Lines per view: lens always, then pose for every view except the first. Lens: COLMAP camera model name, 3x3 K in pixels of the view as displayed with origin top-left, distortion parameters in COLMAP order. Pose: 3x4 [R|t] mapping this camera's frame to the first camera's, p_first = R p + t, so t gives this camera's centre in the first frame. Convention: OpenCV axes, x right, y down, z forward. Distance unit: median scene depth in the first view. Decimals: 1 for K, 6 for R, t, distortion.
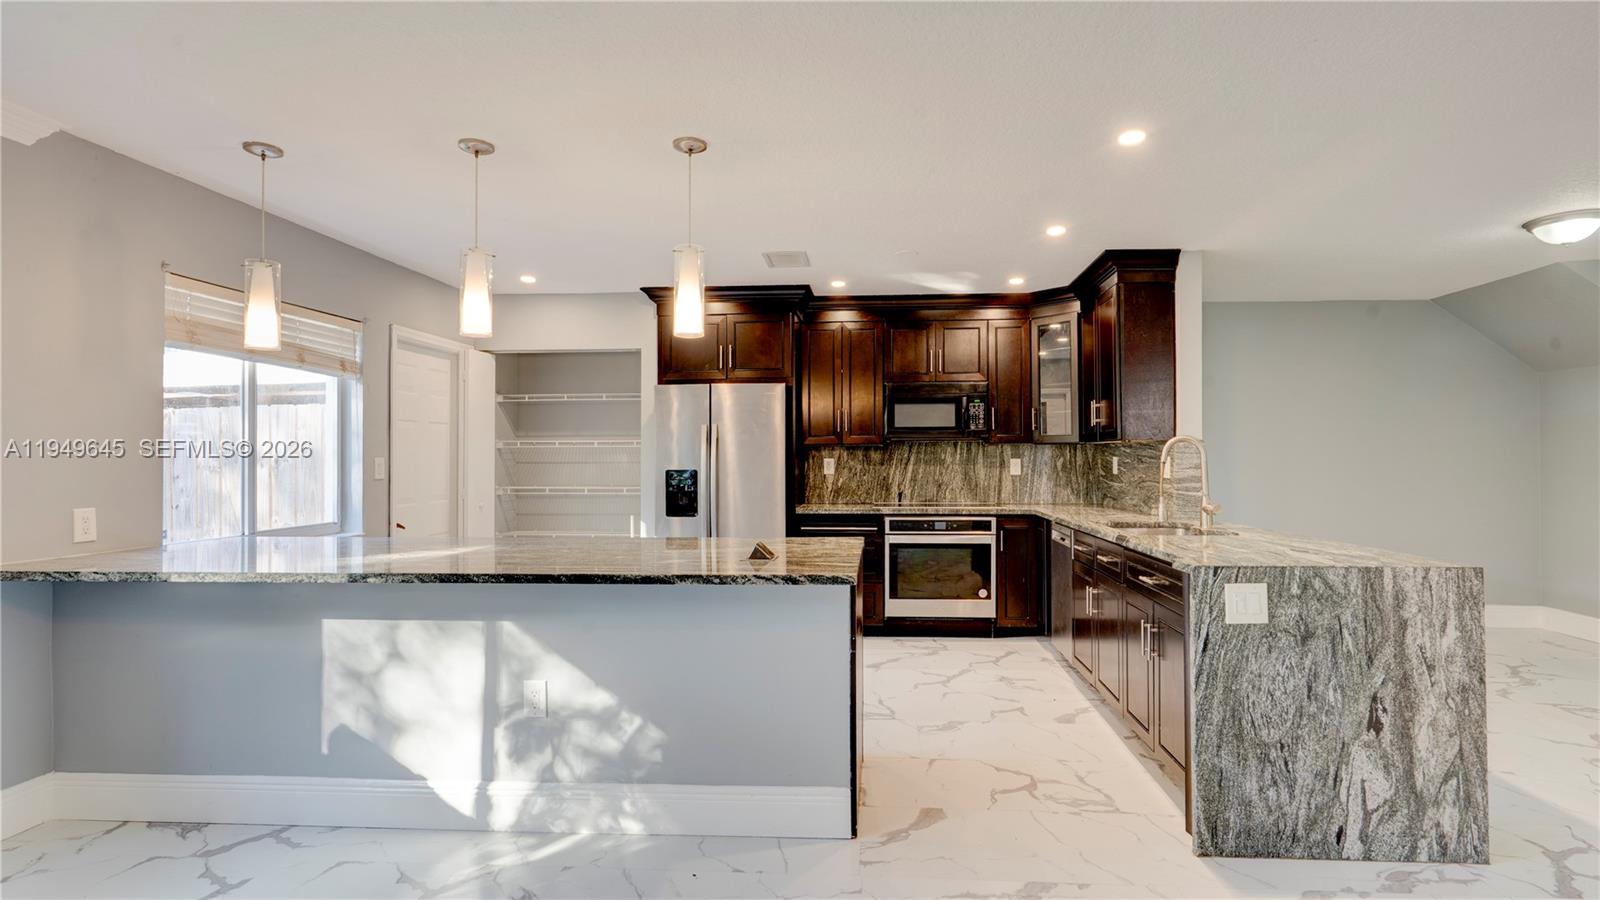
lens RADIAL K [[752.5, 0, 830.1], [0, 752.5, 450.0], [0, 0, 1]] dist [-0.003582, 0.001310]
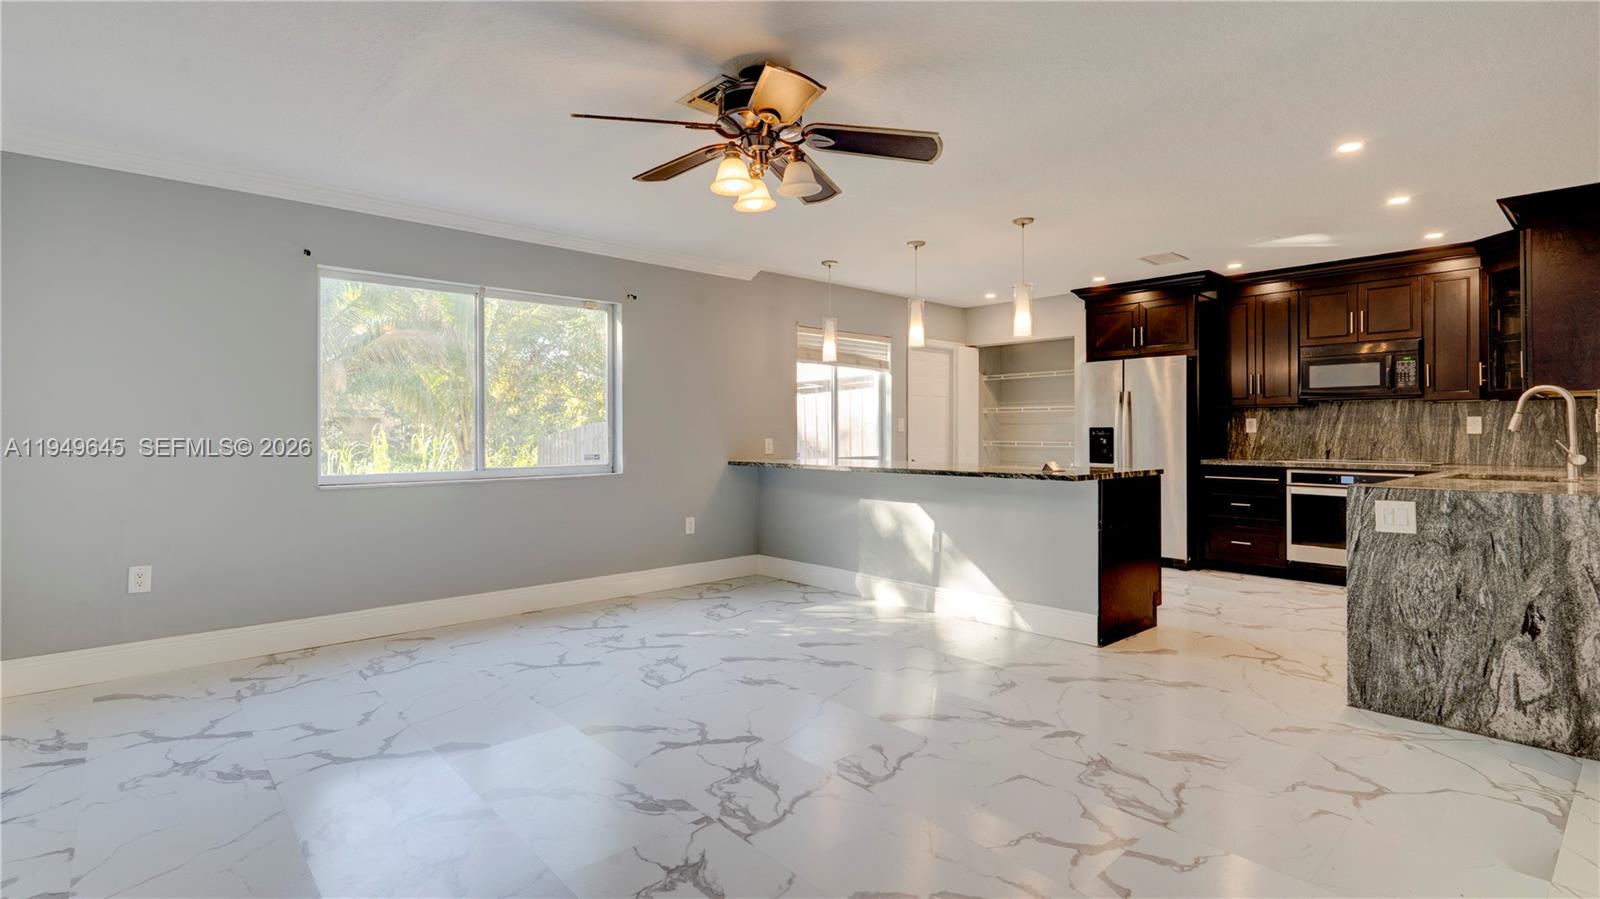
lens RADIAL K [[752.5, 0, 805.7], [0, 752.5, 423.2], [0, 0, 1]] dist [-0.003582, 0.001310]
pose [[0.720849, -0.005932, -0.693067, 0.595482], [0.005234, 0.999981, -0.003114, 0.037484], [0.693072, -0.001383, 0.720867, -0.501707]]
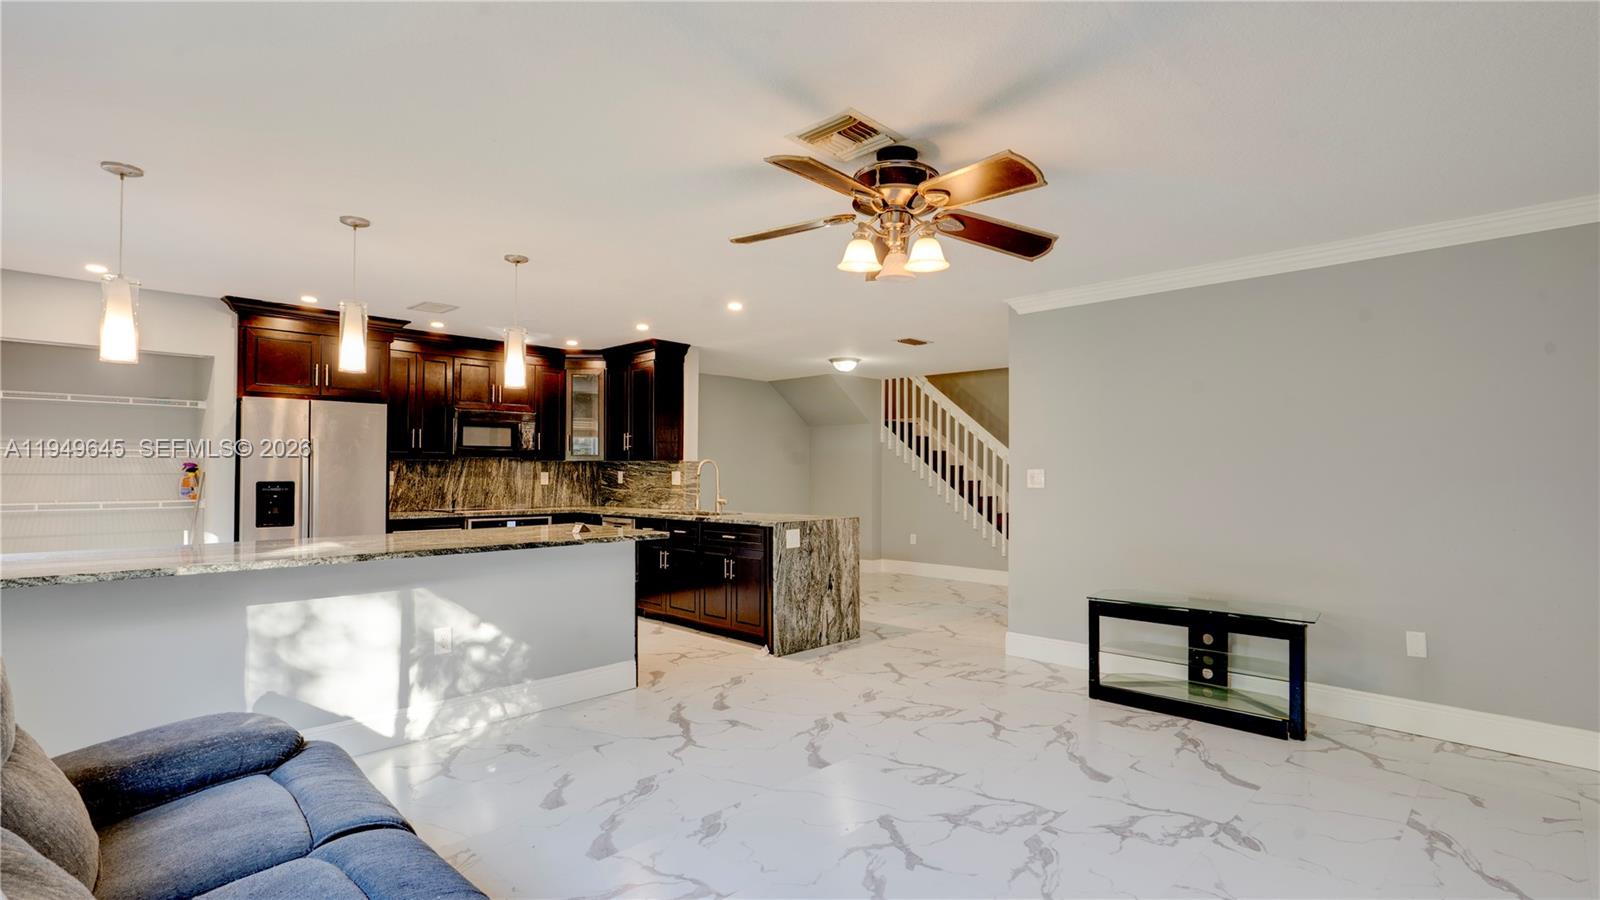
lens RADIAL K [[762.1, 0, 812.3], [0, 762.1, 451.7], [0, 0, 1]] dist [-0.015695, 0.000394]
pose [[0.641450, 0.026121, 0.766720, -0.938068], [-0.013134, 0.999648, -0.023068, 0.000773], [-0.767052, 0.004727, 0.641567, -0.395852]]
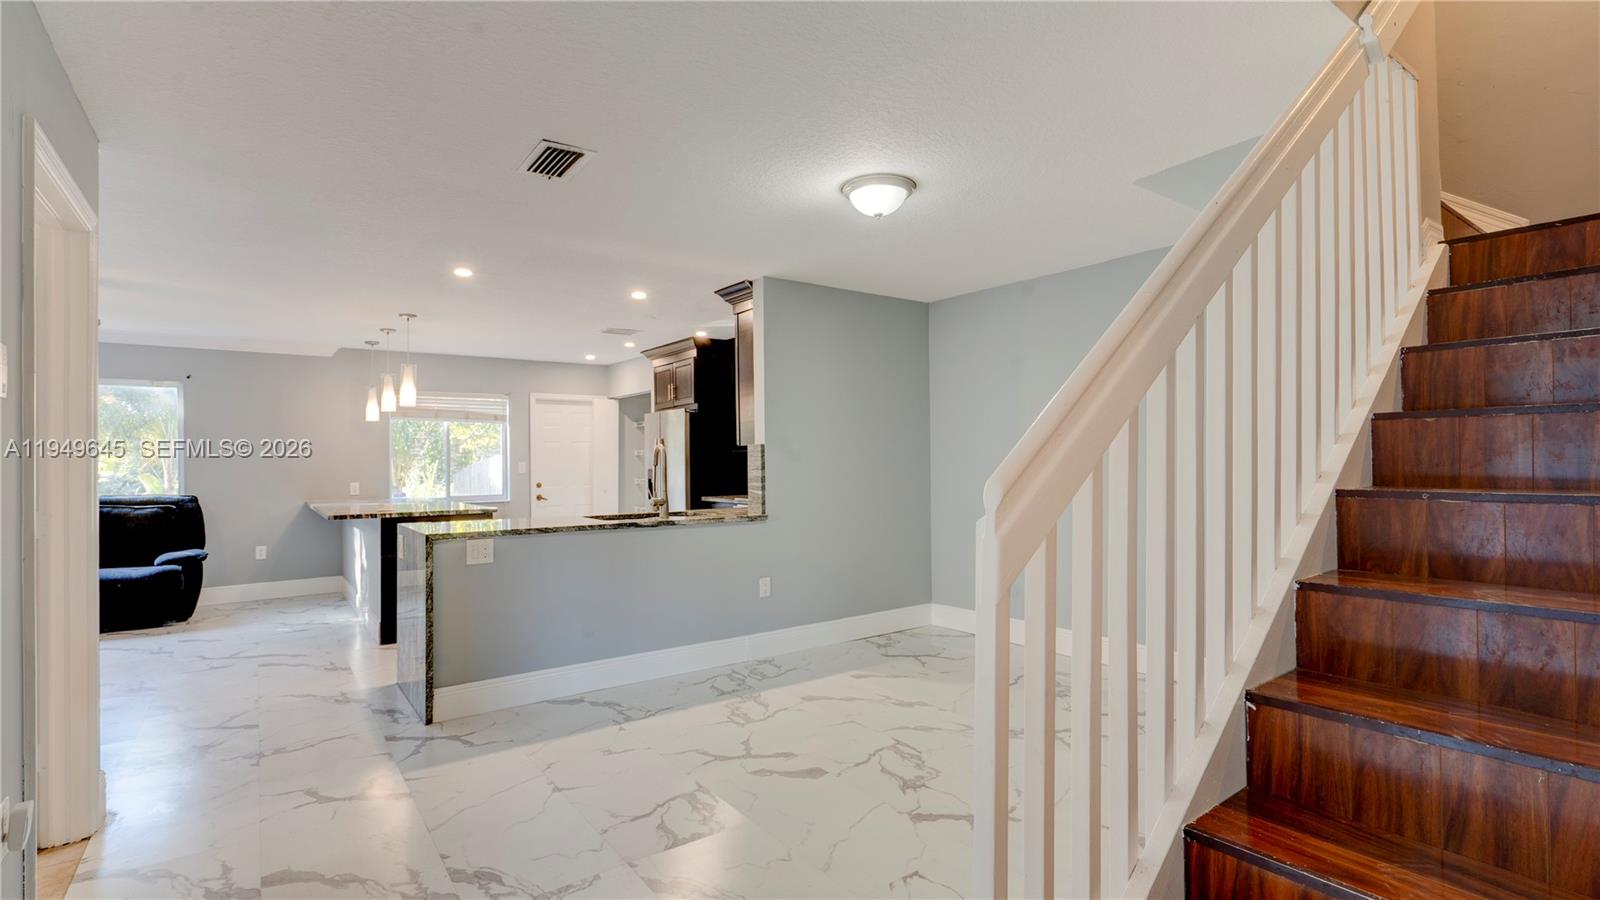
lens RADIAL K [[752.5, 0, 806.7], [0, 752.5, 451.0], [0, 0, 1]] dist [-0.003582, 0.001310]
pose [[0.637391, -0.013711, -0.770418, 2.074857], [0.019519, 0.999808, -0.001645, -0.001142], [0.770293, -0.013989, 0.637536, 0.495960]]
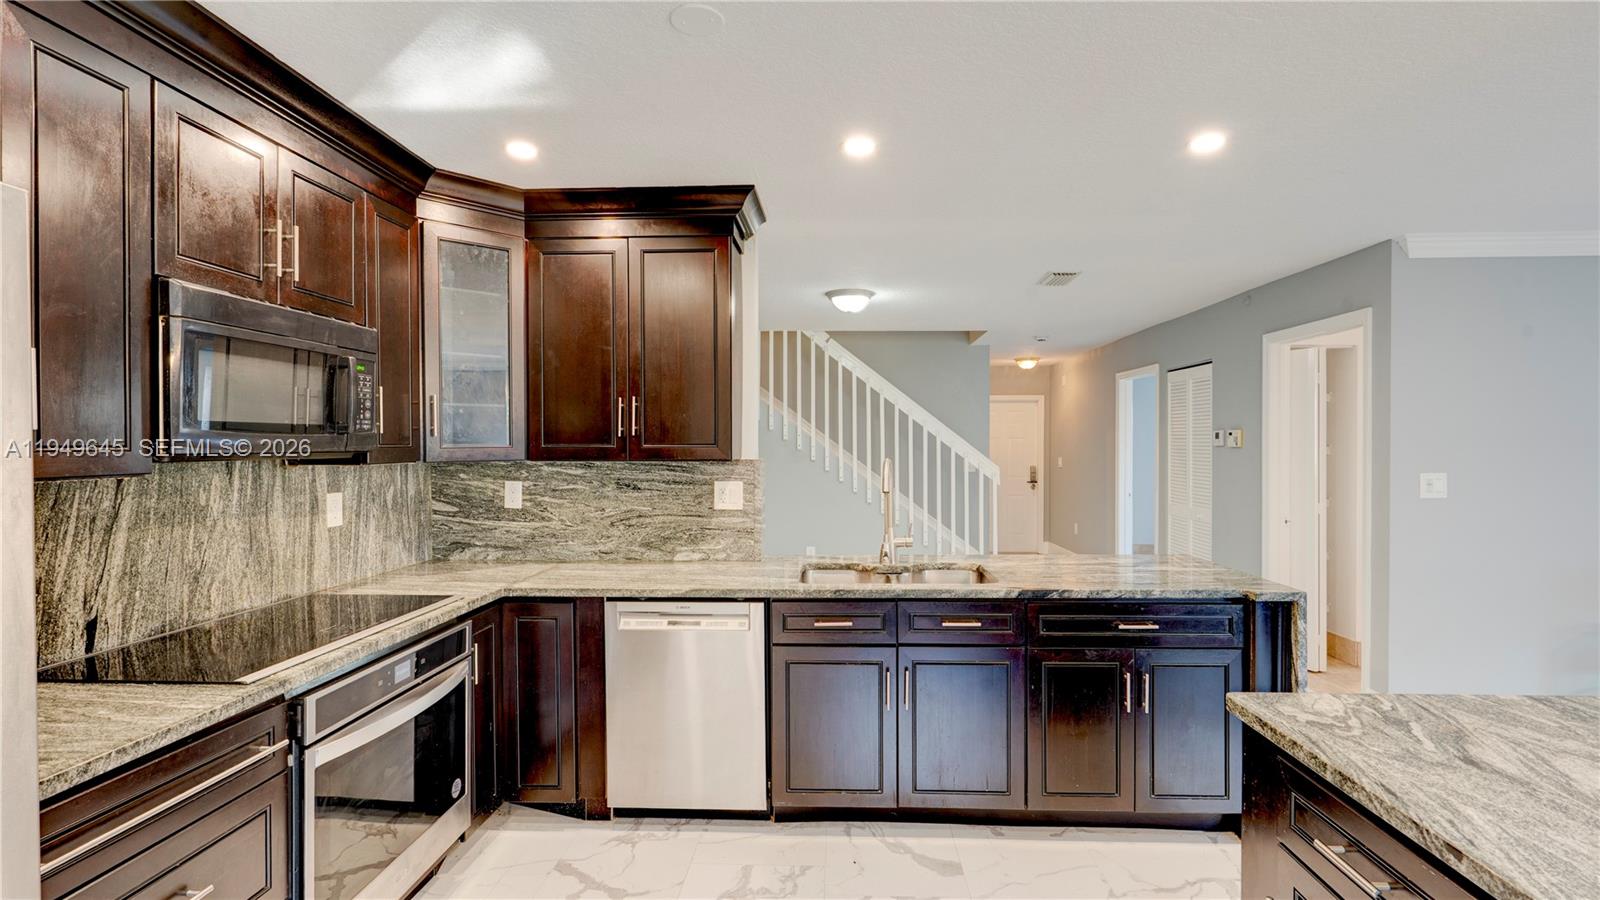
lens RADIAL K [[752.5, 0, 833.8], [0, 752.5, 447.8], [0, 0, 1]] dist [-0.003582, 0.001310]
pose [[-0.035805, -0.002383, 0.999356, -0.481985], [-0.009068, 0.999957, 0.002059, -0.041774], [-0.999318, -0.008989, -0.035825, 1.419586]]
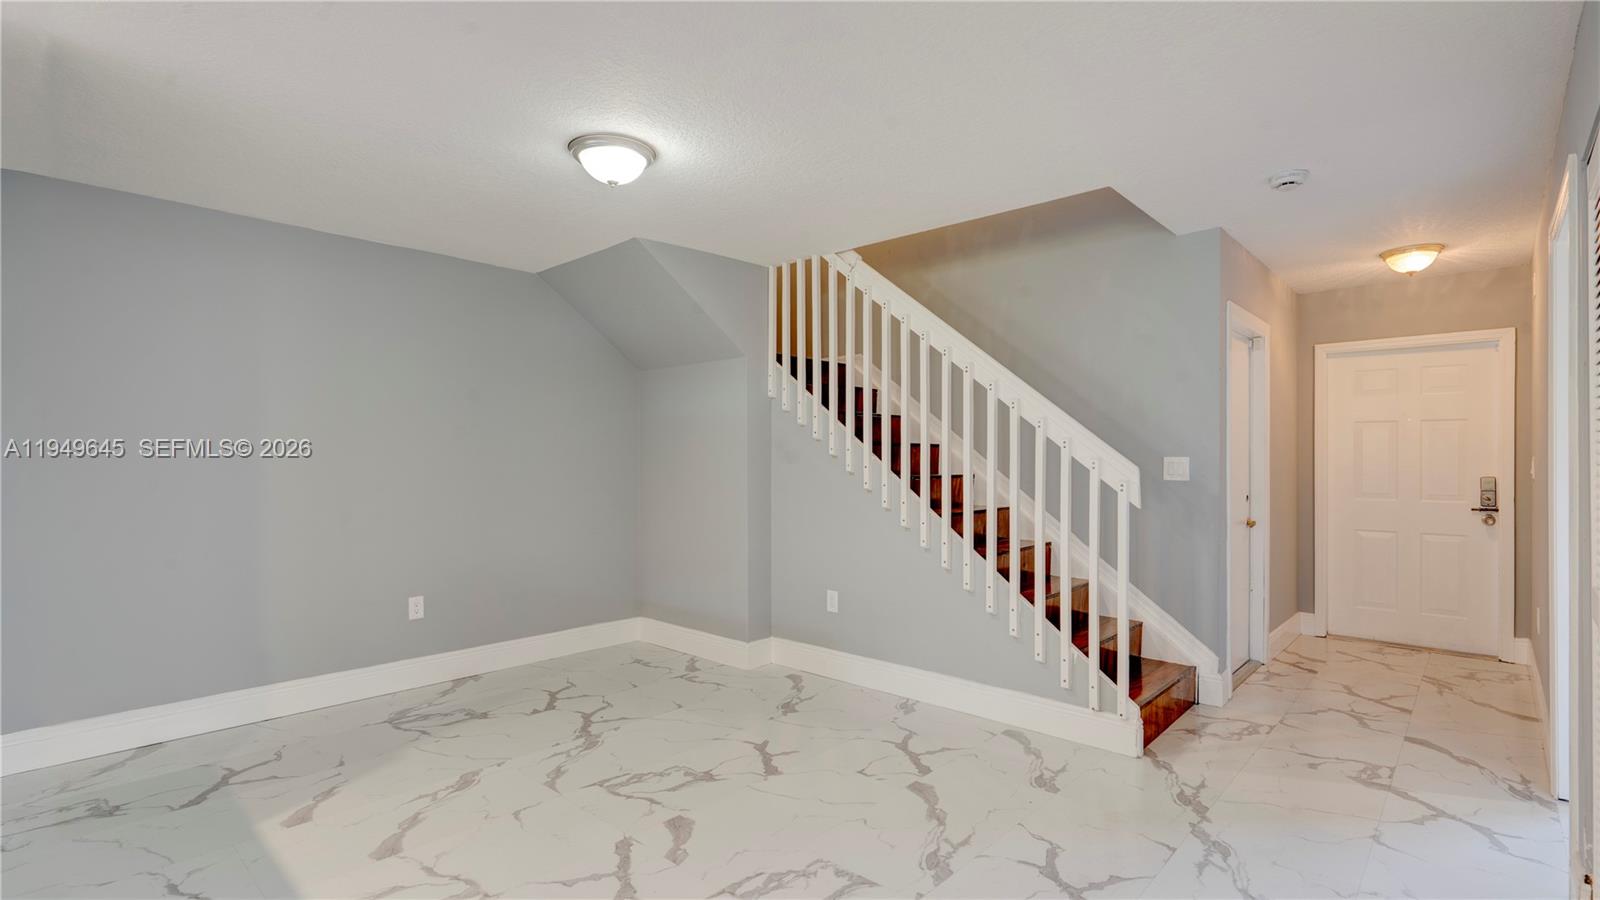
lens RADIAL K [[752.5, 0, 784.4], [0, 752.5, 465.5], [0, 0, 1]] dist [-0.003582, 0.001310]
pose [[0.640771, -0.003479, 0.767724, 0.670167], [-0.004735, 0.999953, 0.008484, 0.009540], [-0.767717, -0.009071, 0.640724, 0.498539]]
